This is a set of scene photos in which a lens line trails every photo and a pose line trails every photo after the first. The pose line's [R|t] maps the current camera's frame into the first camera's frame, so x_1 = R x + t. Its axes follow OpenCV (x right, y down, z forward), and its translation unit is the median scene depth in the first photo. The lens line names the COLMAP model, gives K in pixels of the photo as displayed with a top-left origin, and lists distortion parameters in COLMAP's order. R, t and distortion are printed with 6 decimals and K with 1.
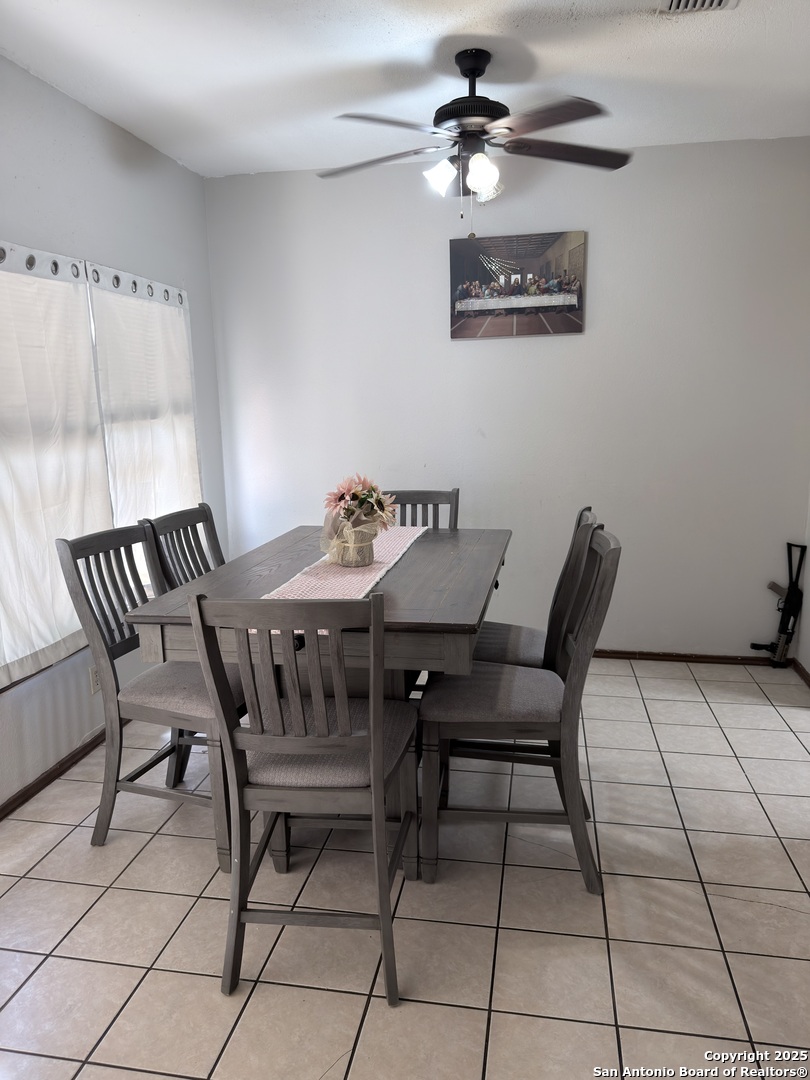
lens RADIAL K [[758.0, 0, 402.4], [0, 758.0, 549.7], [0, 0, 1]] dist [0.124304, -0.281251]
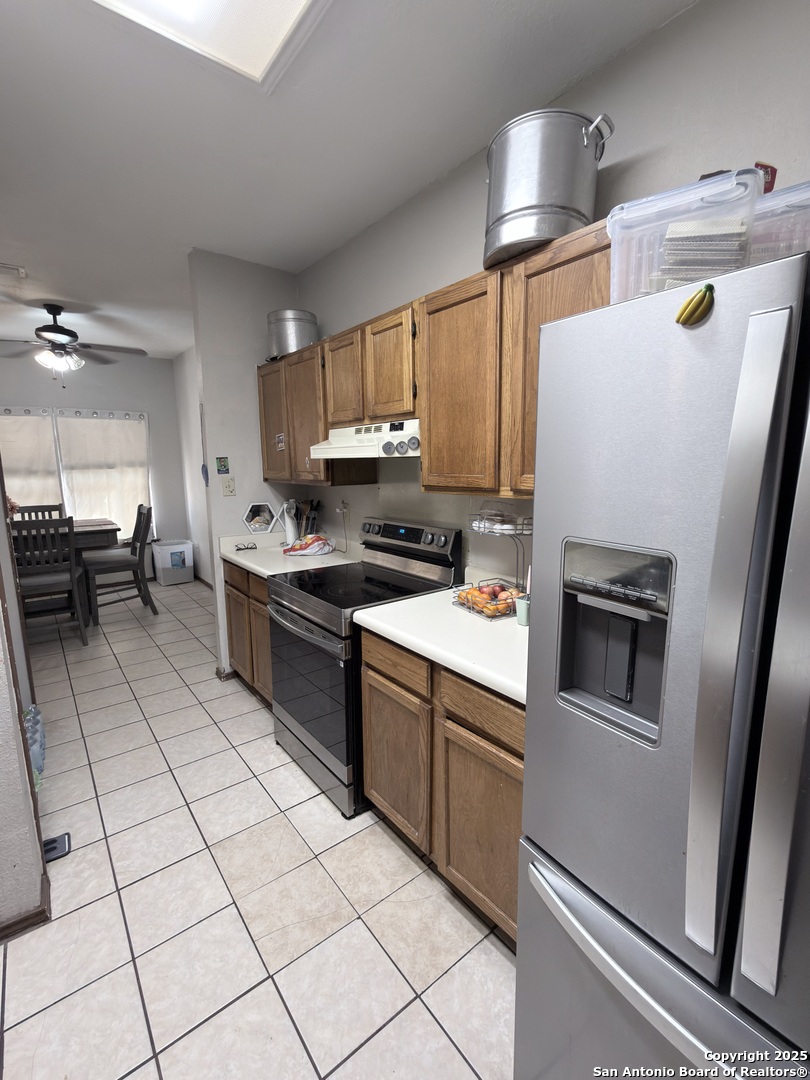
lens RADIAL K [[482.7, 0, 405.0], [0, 482.7, 540.0], [0, 0, 1]] dist [0.003434, 0.000324]
pose [[0.744609, 0.117946, -0.656997, 1.514658], [-0.133681, 0.990674, 0.026342, -0.127459], [0.653977, 0.068214, 0.753433, 0.548387]]
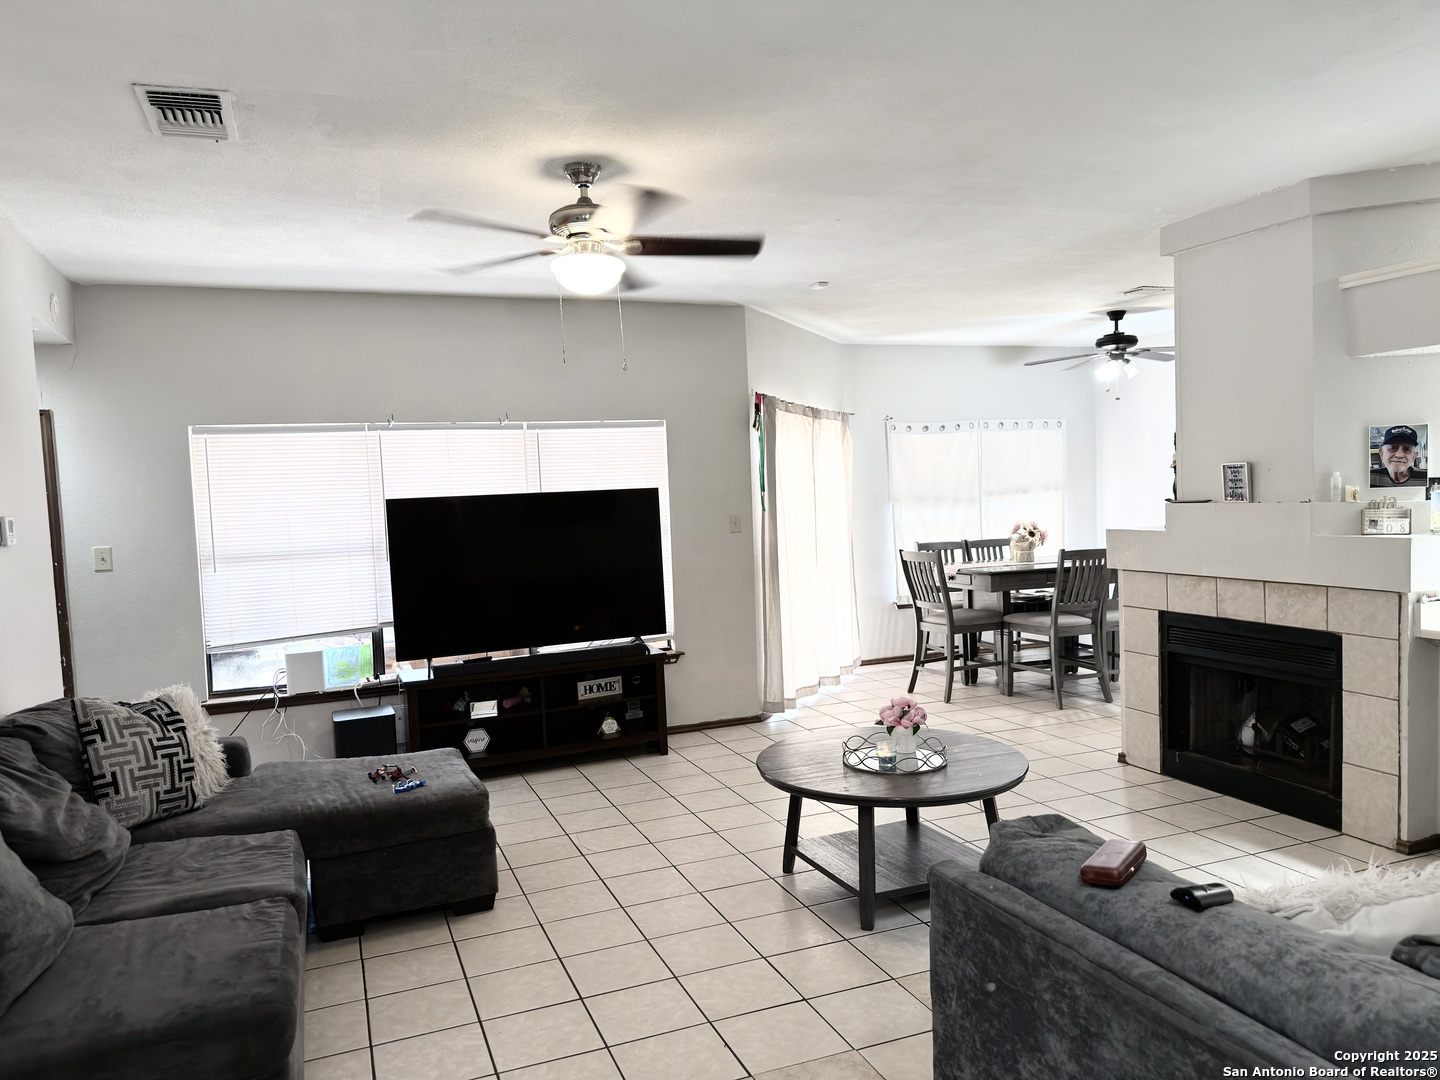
lens RADIAL K [[1030.7, 0, 720.0], [0, 1030.7, 540.0], [0, 0, 1]] dist [0.131559, -0.218256]
pose [[0.530742, 0.037362, -0.846710, 1.542365], [-0.133758, 0.990200, -0.040150, 0.148092], [0.836912, 0.134563, 0.530538, -0.997364]]
